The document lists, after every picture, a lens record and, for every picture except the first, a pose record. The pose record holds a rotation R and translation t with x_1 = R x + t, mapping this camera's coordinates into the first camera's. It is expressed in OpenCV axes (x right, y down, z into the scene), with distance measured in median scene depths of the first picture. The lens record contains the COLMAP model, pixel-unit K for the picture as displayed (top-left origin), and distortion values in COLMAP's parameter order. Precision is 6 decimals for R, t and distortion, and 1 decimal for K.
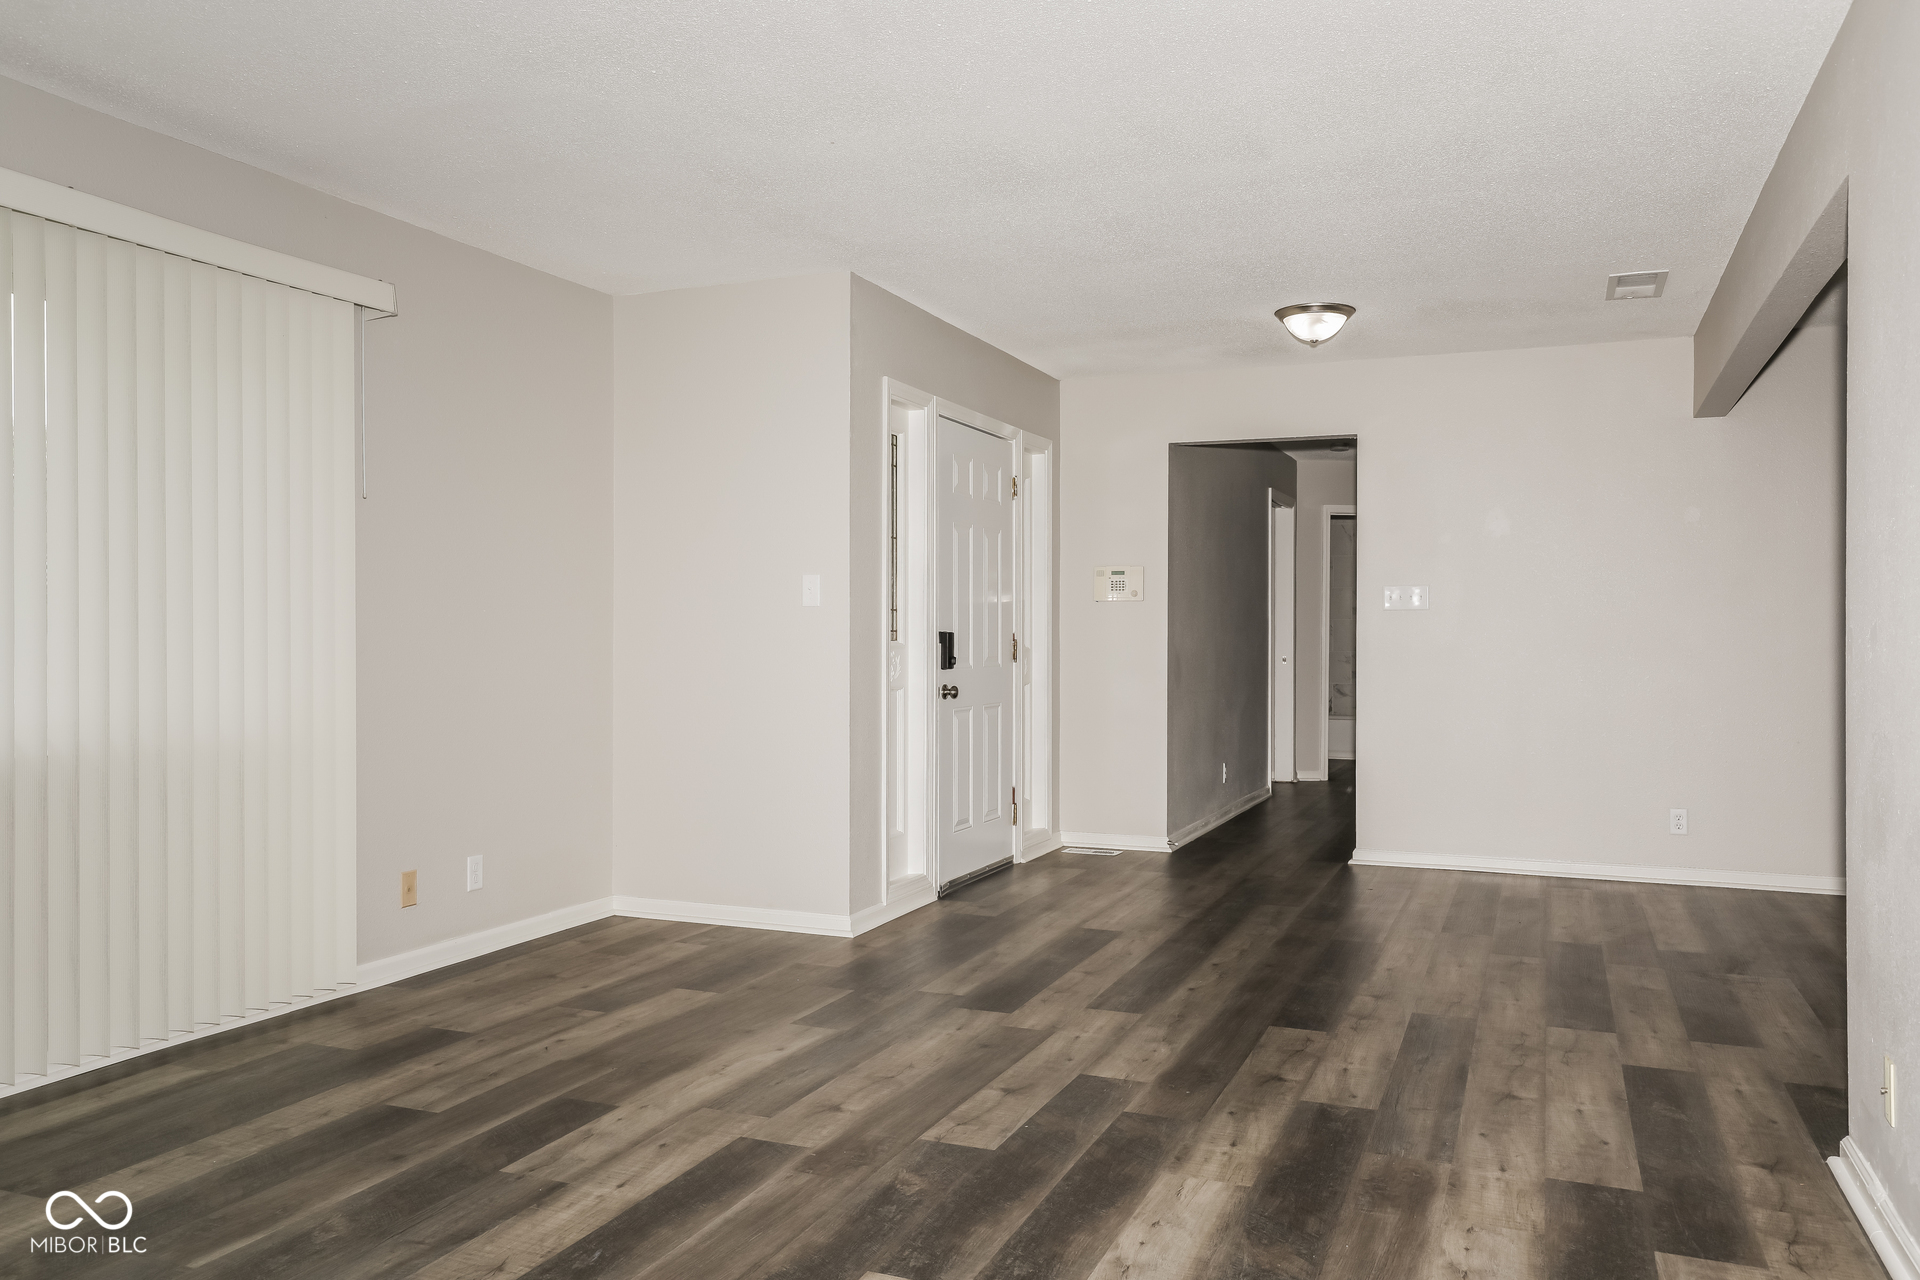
lens RADIAL K [[1413.1, 0, 971.2], [0, 1413.1, 649.6], [0, 0, 1]] dist [0.009152, 0.007752]
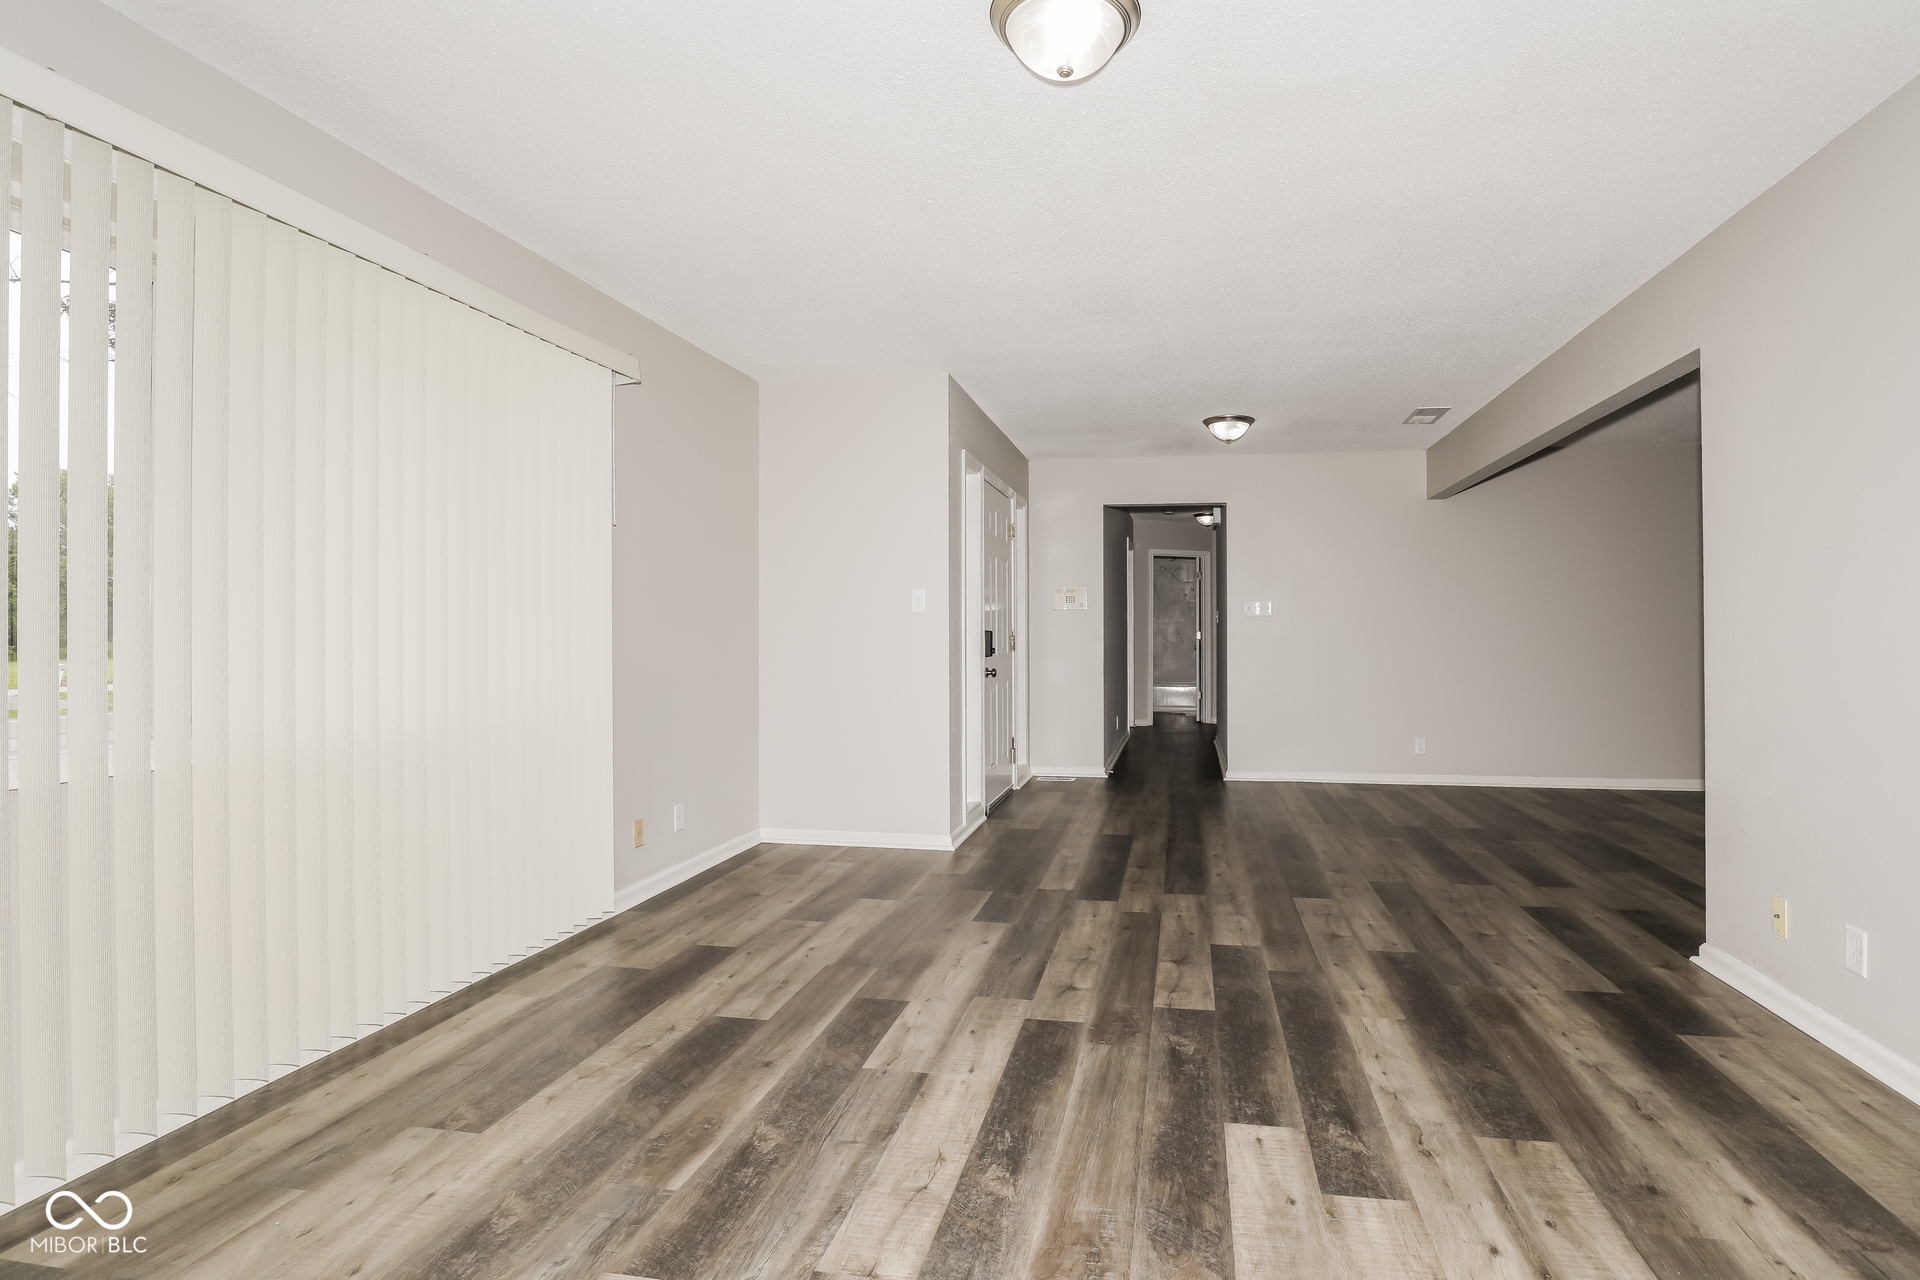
lens RADIAL K [[884.2, 0, 960.0], [0, 884.2, 640.0], [0, 0, 1]] dist [-0.032789, 0.007196]
pose [[0.973751, -0.003323, 0.227592, -0.361470], [0.003563, 0.999993, -0.000642, -0.003810], [-0.227588, 0.001436, 0.973756, 0.200824]]
